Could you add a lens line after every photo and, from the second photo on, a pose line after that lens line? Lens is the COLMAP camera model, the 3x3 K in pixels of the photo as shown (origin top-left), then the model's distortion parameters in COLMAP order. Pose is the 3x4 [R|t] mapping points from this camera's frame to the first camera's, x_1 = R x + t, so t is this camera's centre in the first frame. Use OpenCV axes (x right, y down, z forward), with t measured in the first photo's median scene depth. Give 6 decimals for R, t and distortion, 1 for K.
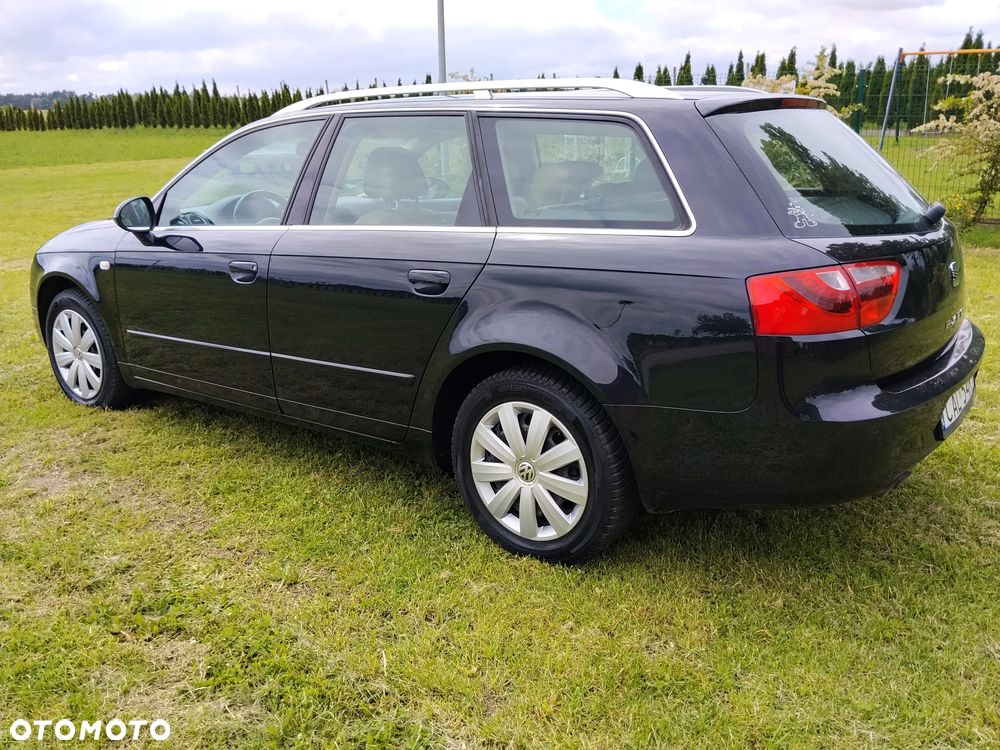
lens RADIAL K [[860.5, 0, 500.0], [0, 860.5, 375.0], [0, 0, 1]] dist [0.086021, -0.179260]
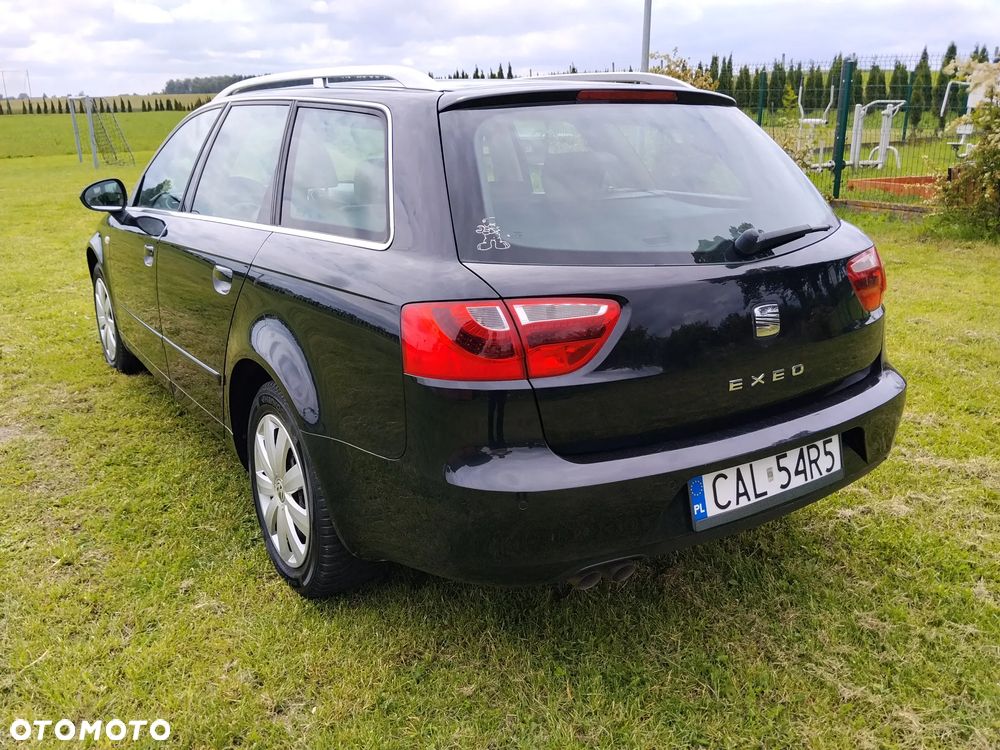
lens RADIAL K [[857.2, 0, 484.3], [0, 857.2, 371.1], [0, 0, 1]] dist [0.114372, -0.234825]
pose [[0.938834, 0.106670, -0.327433, 0.529597], [-0.101706, 0.994290, 0.032298, -0.068503], [0.329008, 0.002979, 0.944322, 0.190642]]
